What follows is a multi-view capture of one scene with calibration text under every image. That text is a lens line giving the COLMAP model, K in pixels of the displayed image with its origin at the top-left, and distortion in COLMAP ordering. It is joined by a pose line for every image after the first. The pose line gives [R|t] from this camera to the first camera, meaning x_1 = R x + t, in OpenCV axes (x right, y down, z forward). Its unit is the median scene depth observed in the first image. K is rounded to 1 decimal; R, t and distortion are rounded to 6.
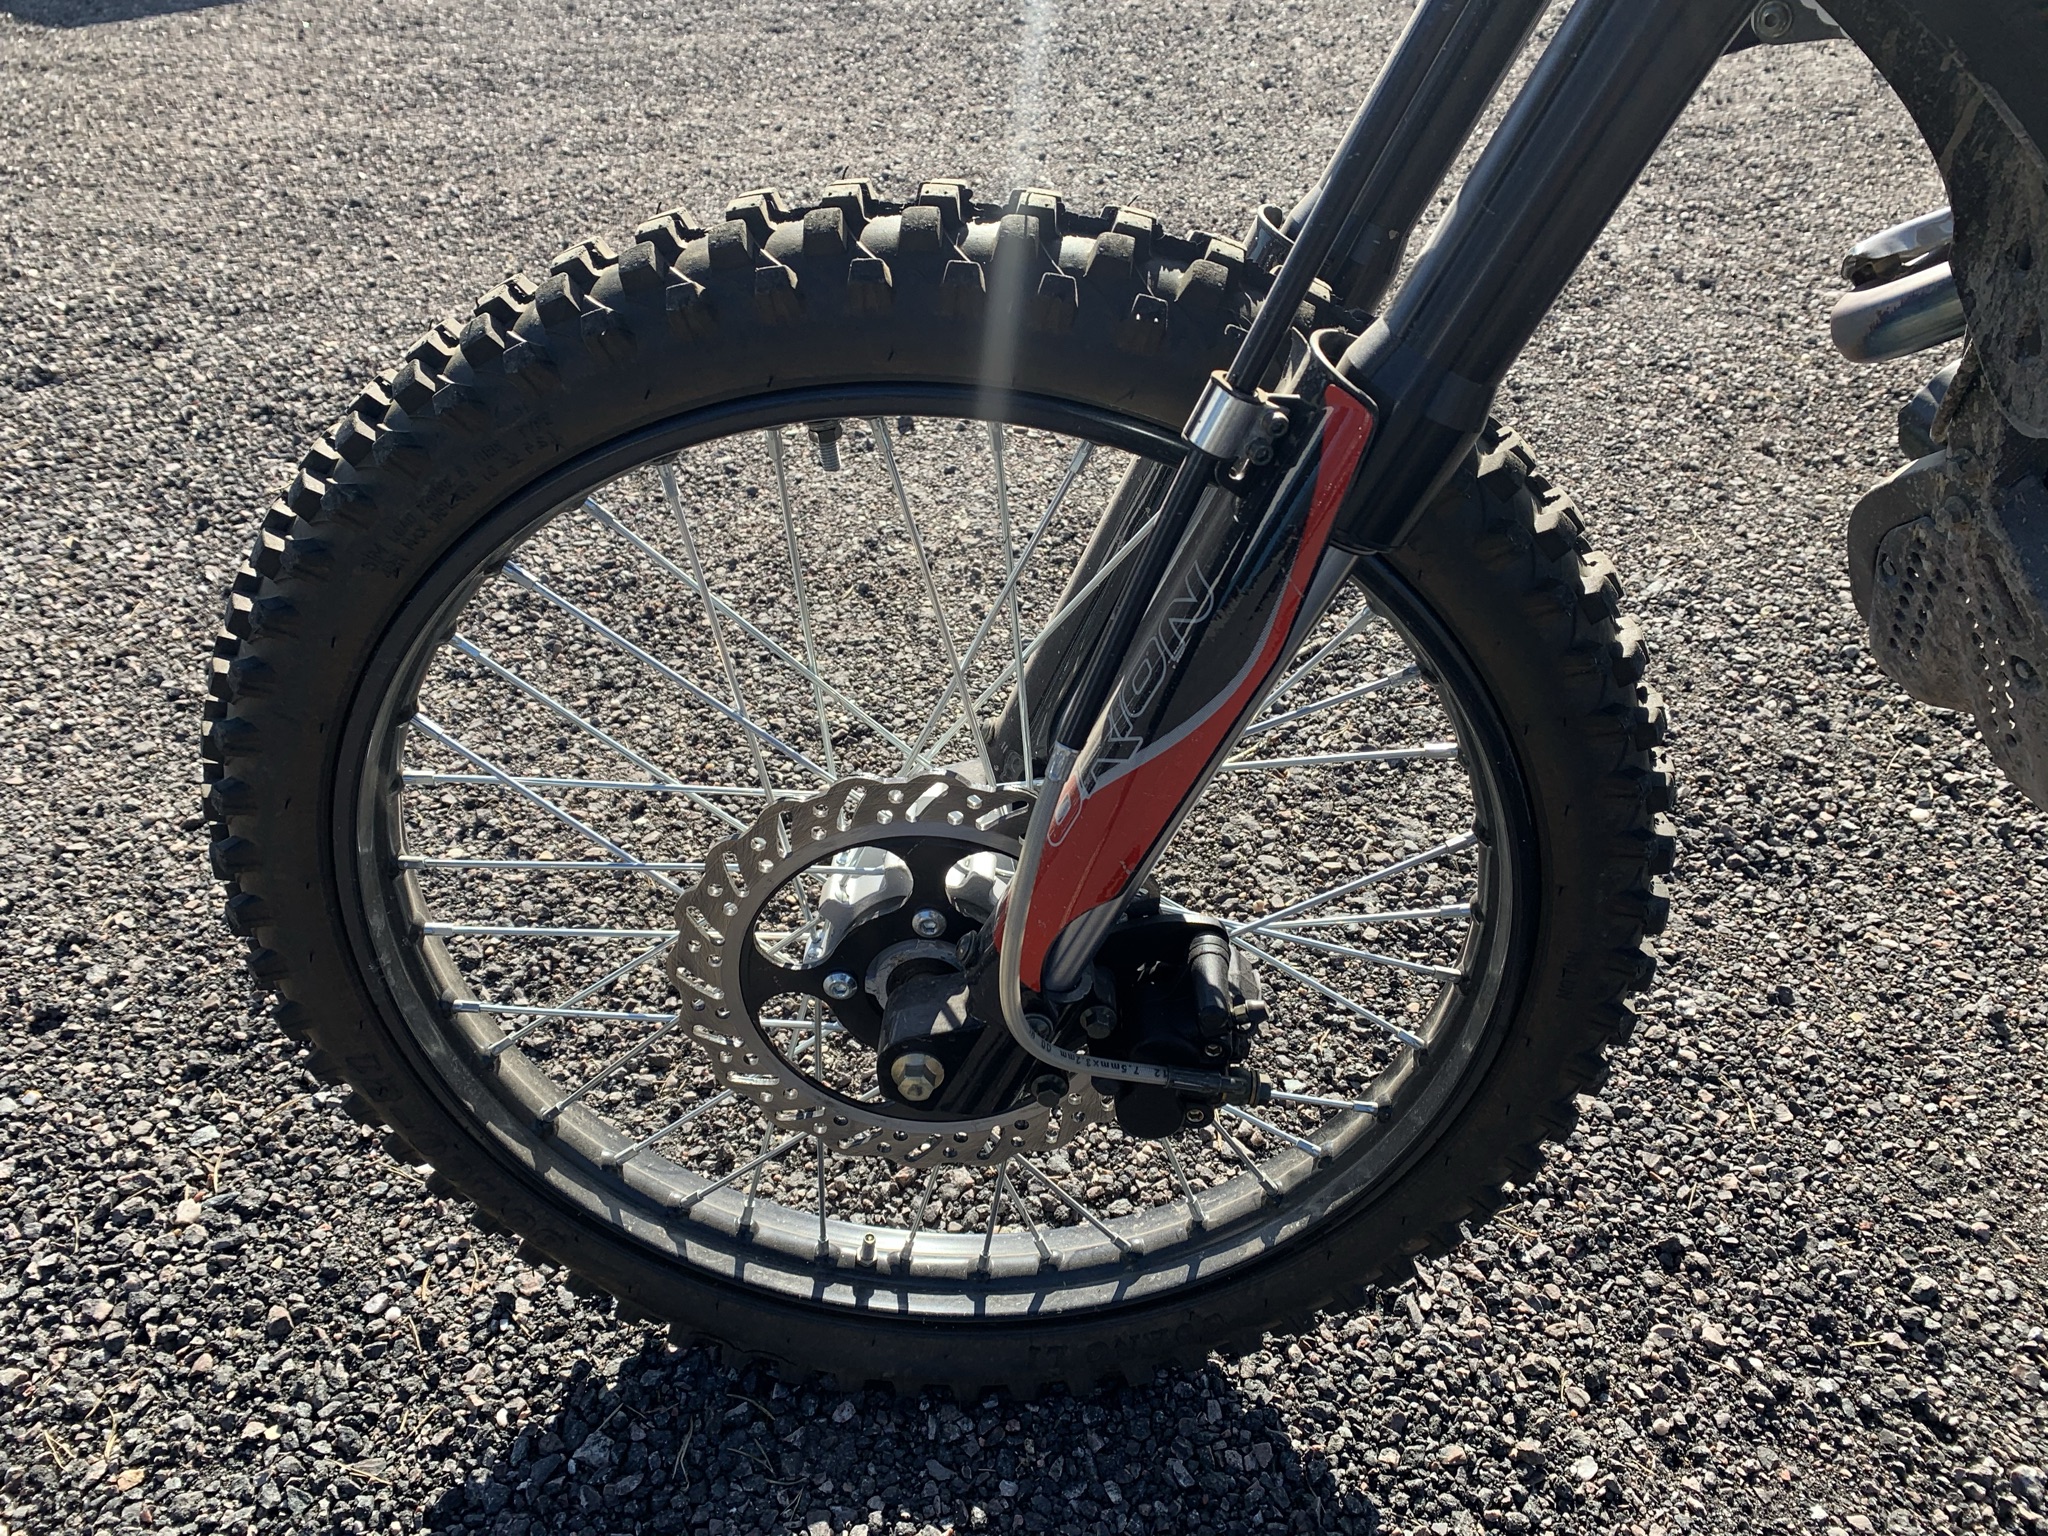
lens RADIAL K [[1562.6, 0, 1007.3], [0, 1562.6, 767.2], [0, 0, 1]] dist [0.029728, -0.019869]
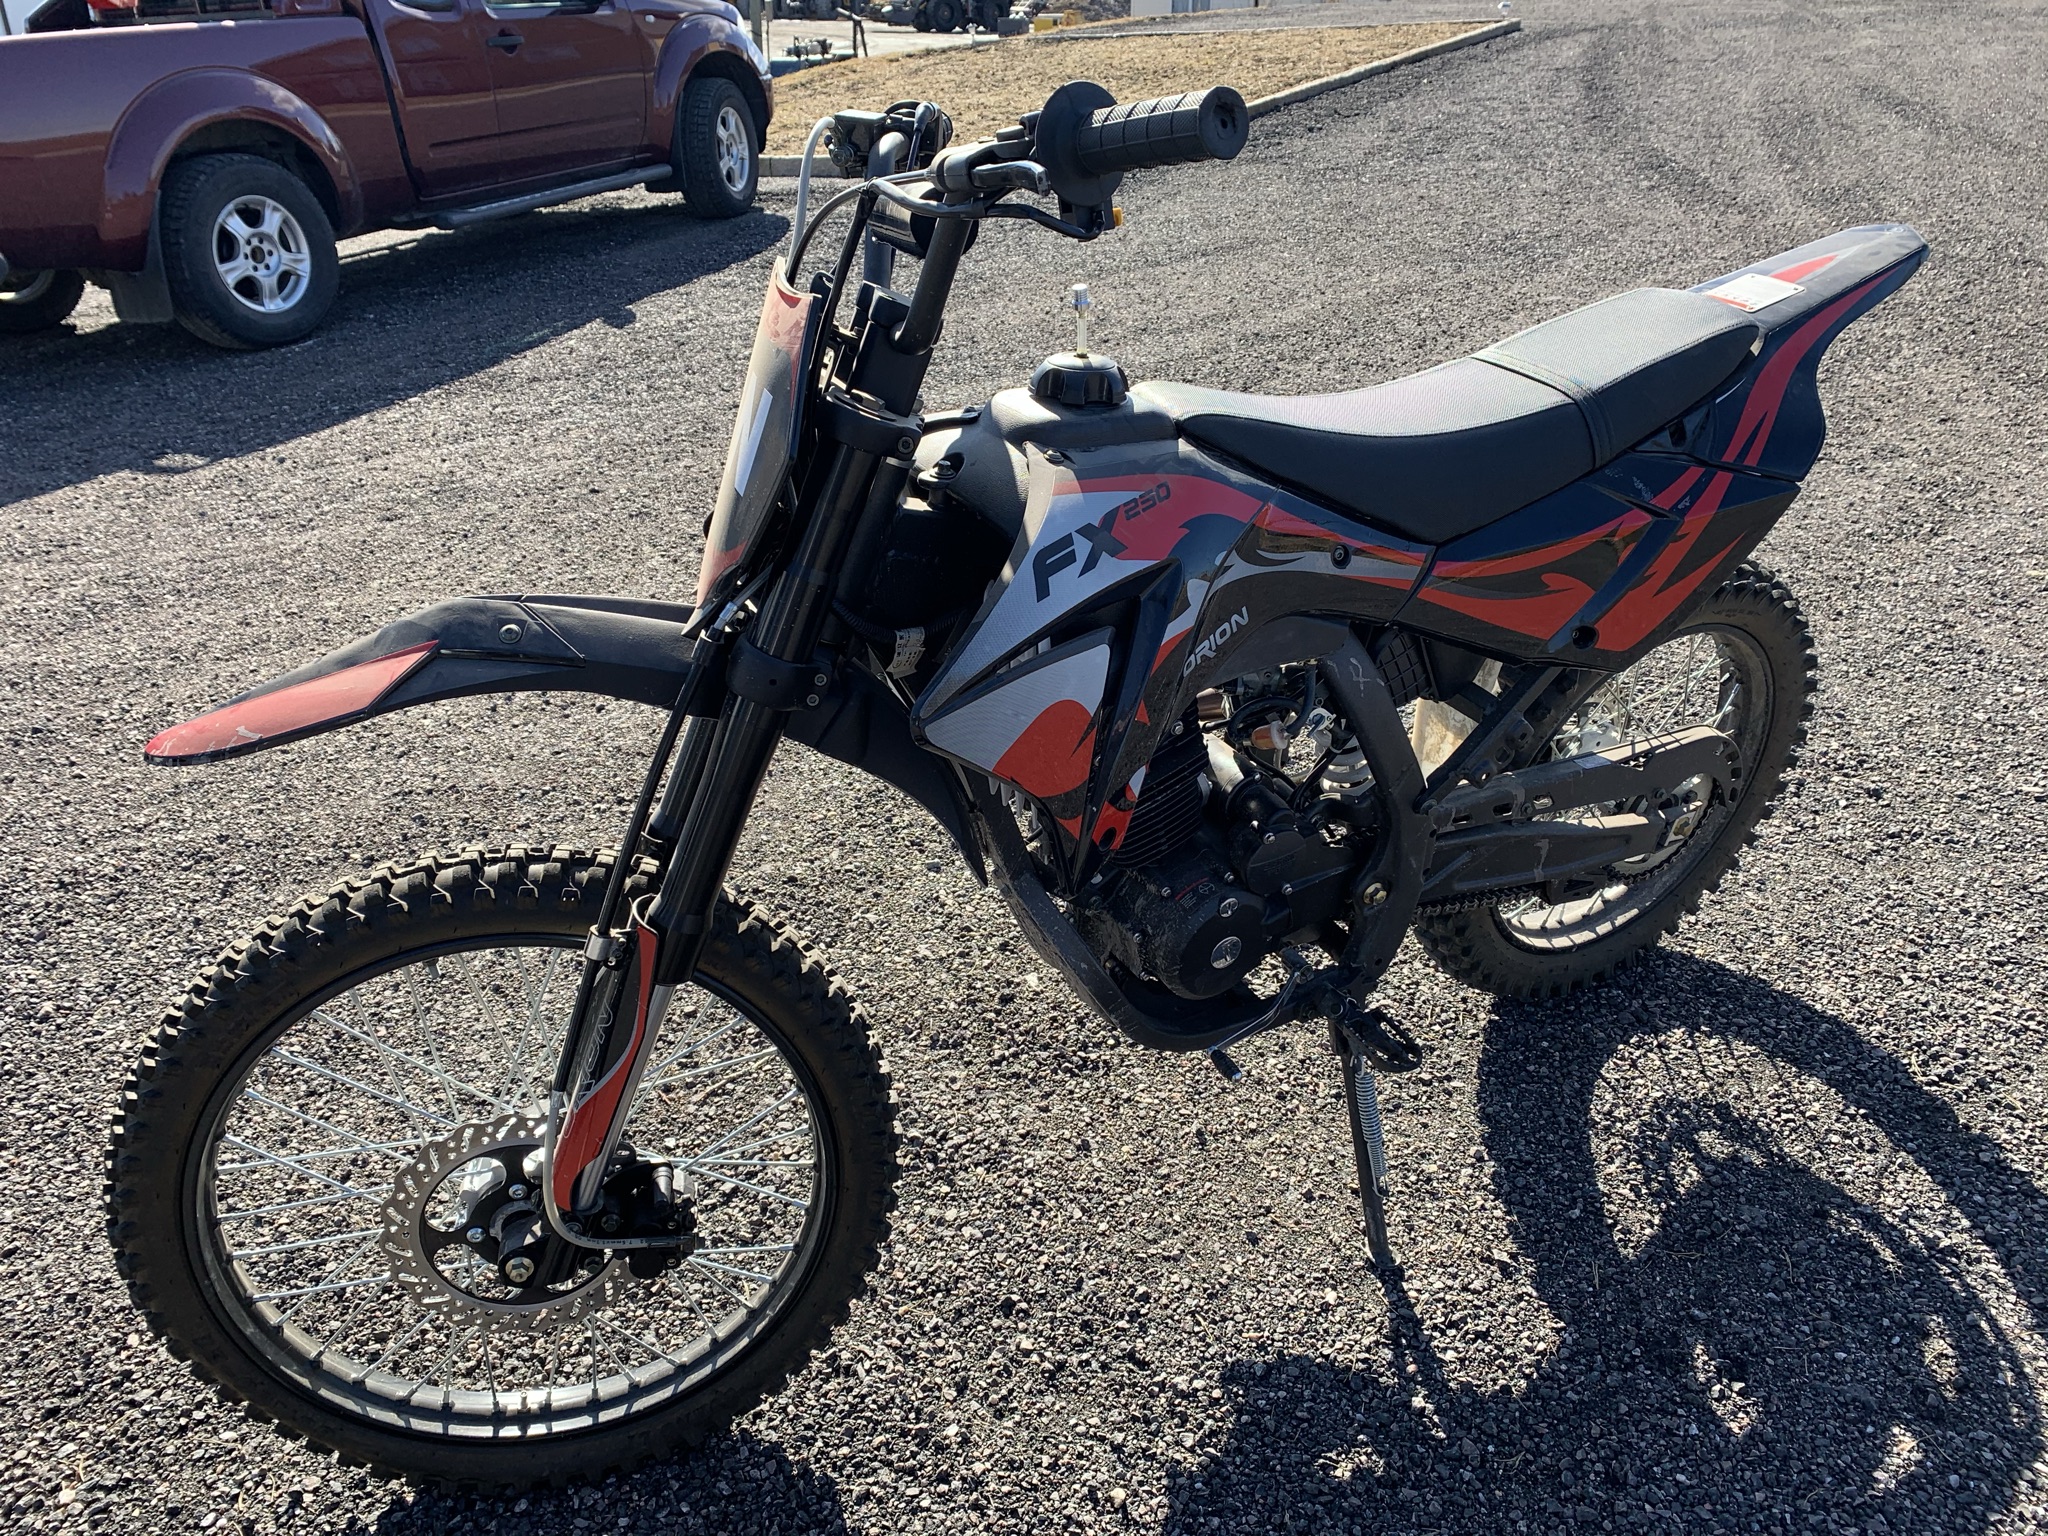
lens RADIAL K [[1562.6, 0, 1035.5], [0, 1562.6, 754.4], [0, 0, 1]] dist [0.029728, -0.019869]
pose [[0.965228, -0.145124, 0.217424, 0.169285], [0.183282, 0.968766, -0.167036, 0.012472], [-0.186392, 0.201078, 0.961679, -0.842488]]
